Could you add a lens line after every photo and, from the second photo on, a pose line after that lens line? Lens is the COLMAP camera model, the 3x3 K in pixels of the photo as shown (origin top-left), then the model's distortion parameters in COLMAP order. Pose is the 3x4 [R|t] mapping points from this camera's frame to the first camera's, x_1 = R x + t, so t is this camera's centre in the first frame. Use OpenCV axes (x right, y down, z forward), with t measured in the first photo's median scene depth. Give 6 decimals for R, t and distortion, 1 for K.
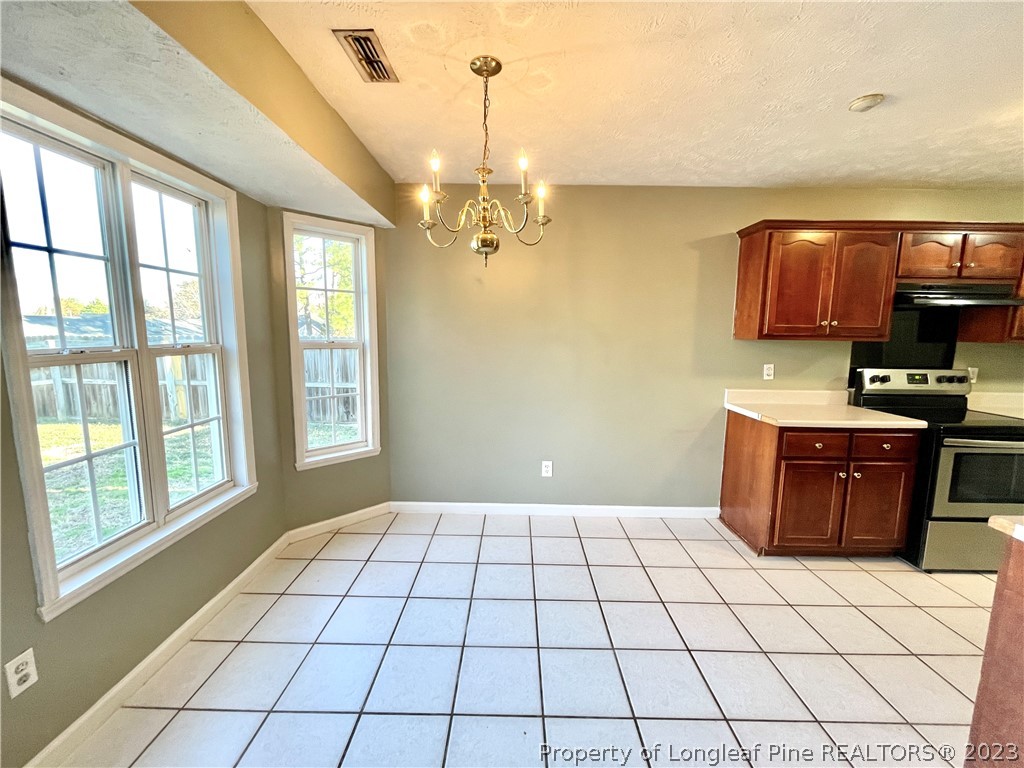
lens RADIAL K [[414.1, 0, 512.0], [0, 414.1, 382.9], [0, 0, 1]] dist [-0.001149, -0.000995]
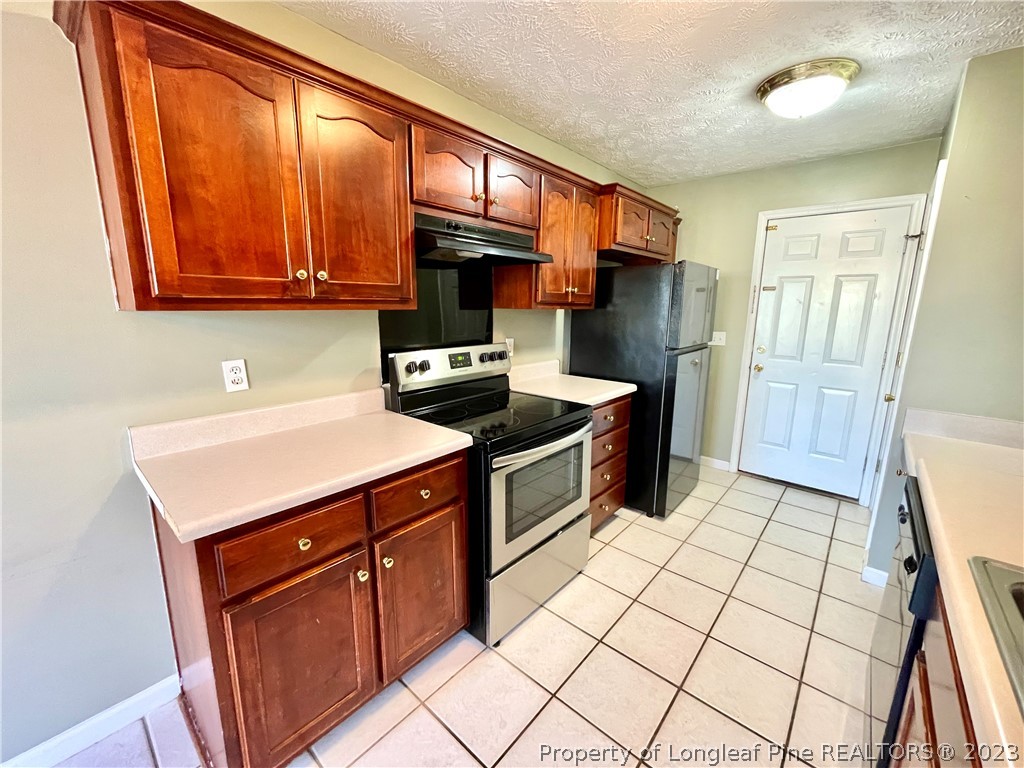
lens RADIAL K [[414.1, 0, 512.0], [0, 414.1, 382.9], [0, 0, 1]] dist [-0.001149, -0.000995]
pose [[0.653275, -0.149099, 0.742294, 0.522486], [0.091856, 0.988783, 0.117769, -0.051028], [-0.751528, -0.008751, 0.659644, 0.477016]]
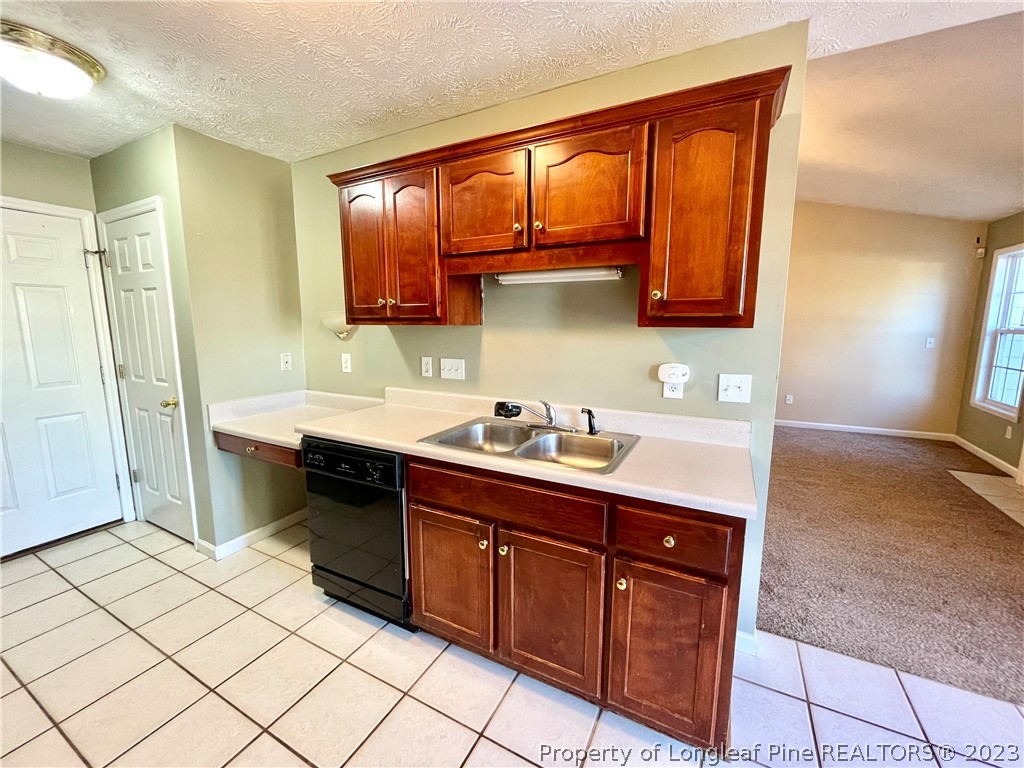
lens RADIAL K [[414.1, 0, 512.0], [0, 414.1, 382.9], [0, 0, 1]] dist [-0.001149, -0.000995]
pose [[-0.888666, -0.079991, 0.451524, 0.549694], [0.045416, 0.964473, 0.260250, -0.098983], [-0.456300, 0.251782, -0.853461, 0.869840]]
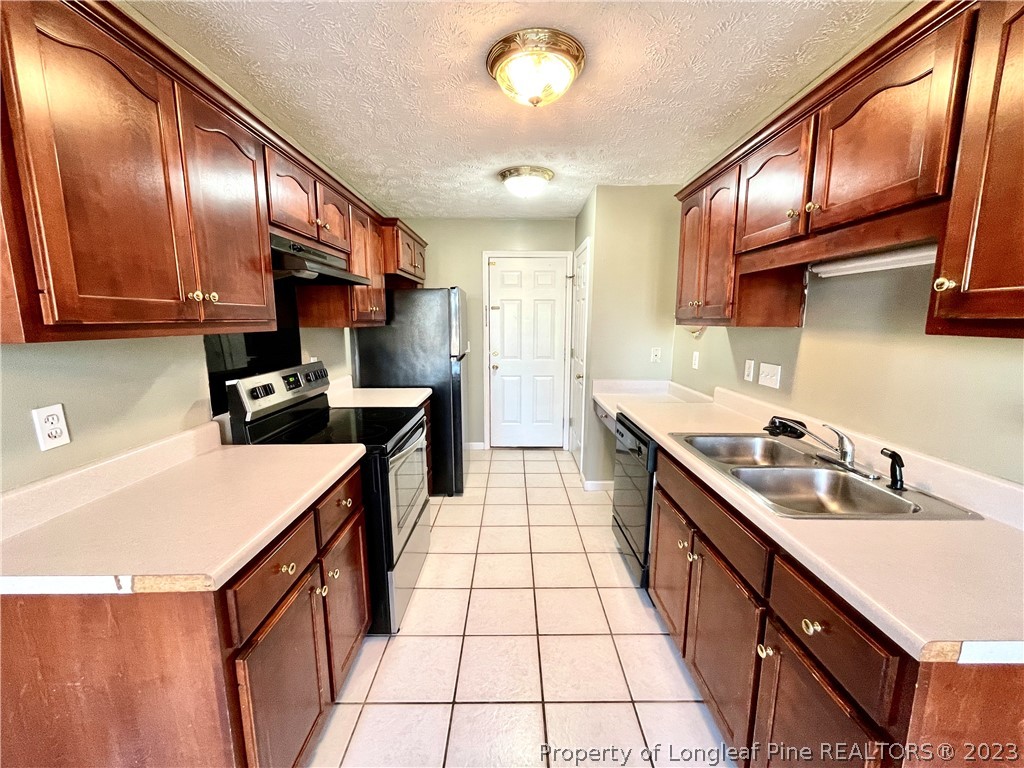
lens RADIAL K [[414.1, 0, 512.0], [0, 414.1, 382.9], [0, 0, 1]] dist [-0.001149, -0.000995]
pose [[-0.008672, -0.165147, 0.986231, 0.296108], [0.124710, 0.978389, 0.164930, -0.082354], [-0.992155, 0.124423, 0.012111, 0.656669]]
